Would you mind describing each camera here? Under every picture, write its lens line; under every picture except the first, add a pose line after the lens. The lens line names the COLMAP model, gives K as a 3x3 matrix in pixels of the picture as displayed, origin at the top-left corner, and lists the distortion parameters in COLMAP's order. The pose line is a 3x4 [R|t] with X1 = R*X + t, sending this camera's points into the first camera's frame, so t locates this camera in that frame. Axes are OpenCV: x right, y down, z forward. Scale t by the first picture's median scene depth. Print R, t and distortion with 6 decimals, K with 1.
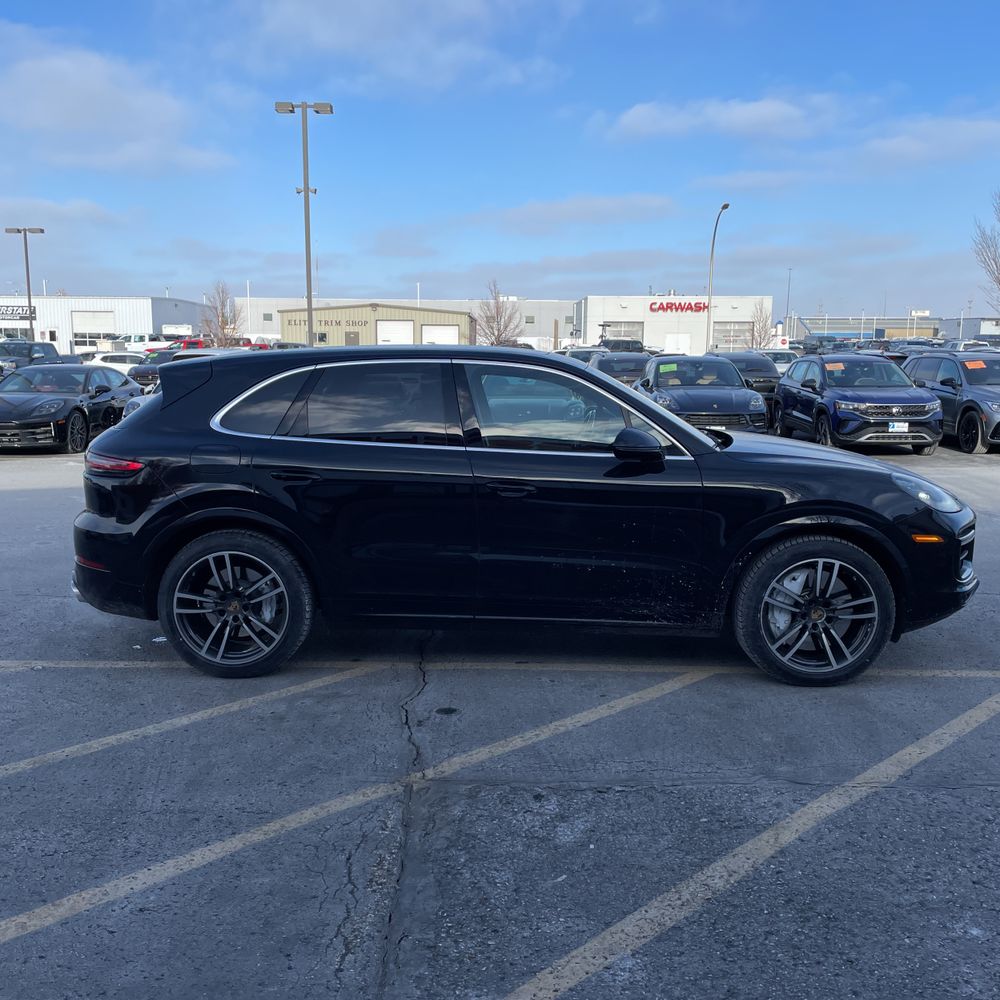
lens RADIAL K [[999.3, 0, 486.5], [0, 999.3, 495.9], [0, 0, 1]] dist [0.106174, -0.163321]
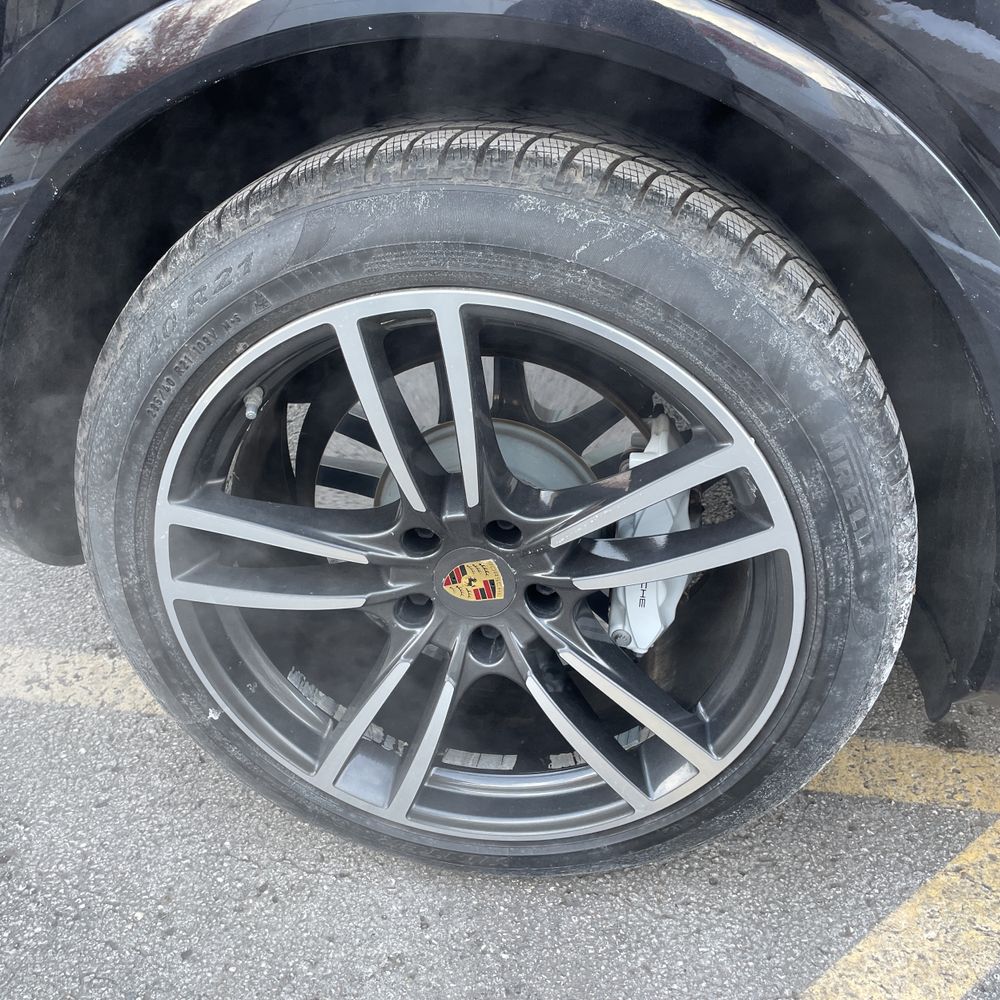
lens RADIAL K [[1002.5, 0, 510.9], [0, 1002.5, 501.2], [0, 0, 1]] dist [0.097394, -0.141373]
pose [[0.992297, 0.079417, -0.095078, -0.222274], [-0.037209, 0.923113, 0.382725, 0.025651], [0.118162, -0.376240, 0.918957, 0.814401]]
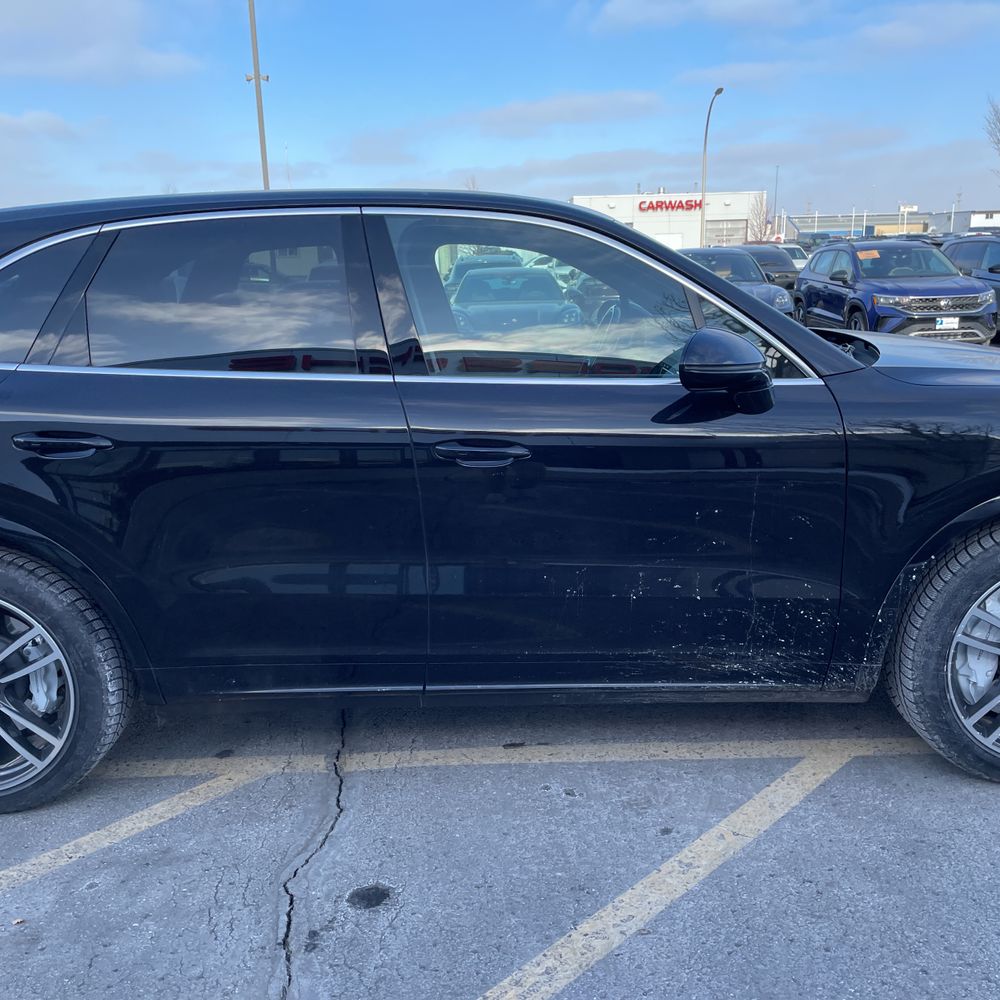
lens RADIAL K [[1002.5, 0, 510.9], [0, 1002.5, 501.2], [0, 0, 1]] dist [0.097394, -0.141373]
pose [[0.998795, -0.037702, 0.031421, 0.020835], [0.034720, 0.995284, 0.090583, -0.027551], [-0.034688, -0.089383, 0.995393, 0.446459]]
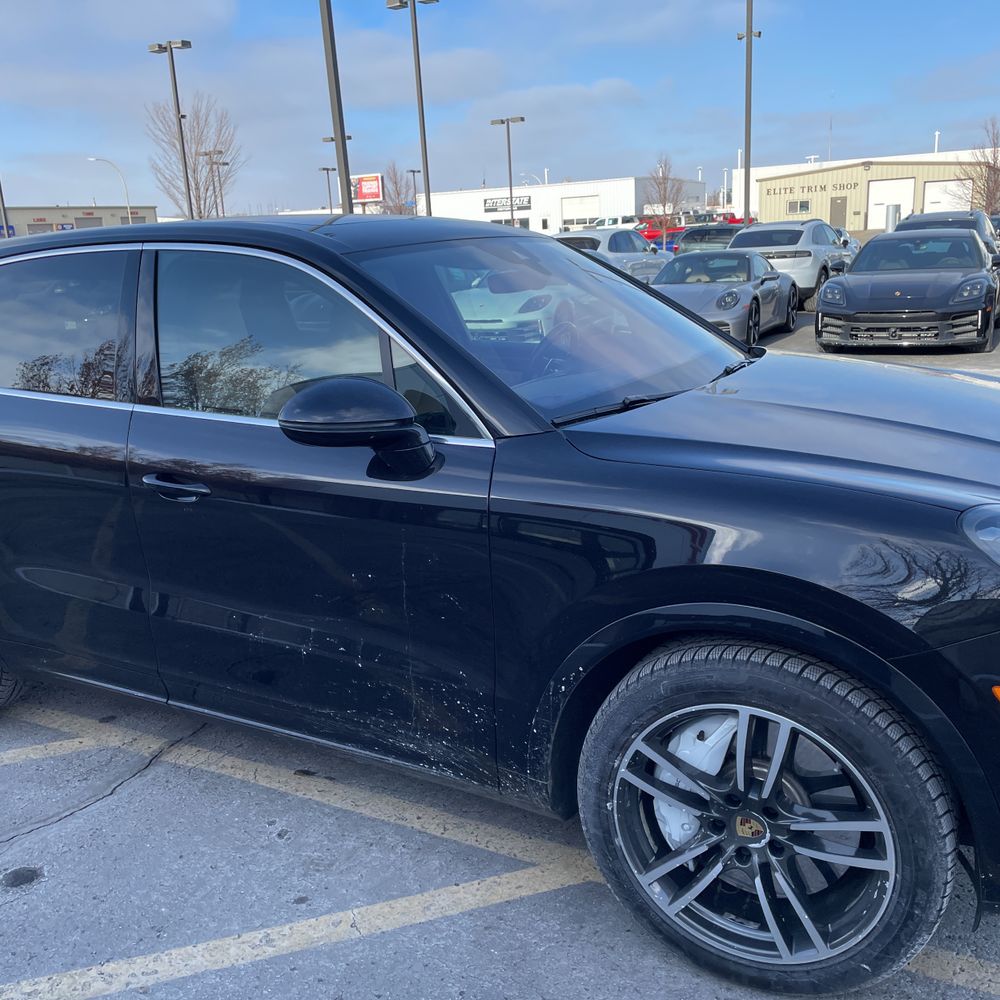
lens RADIAL K [[998.9, 0, 490.8], [0, 998.9, 500.8], [0, 0, 1]] dist [0.097910, -0.147249]
pose [[0.884329, 0.069552, -0.461654, 0.399584], [-0.012681, 0.992054, 0.125170, -0.065943], [0.466691, -0.104837, 0.878185, 0.571099]]
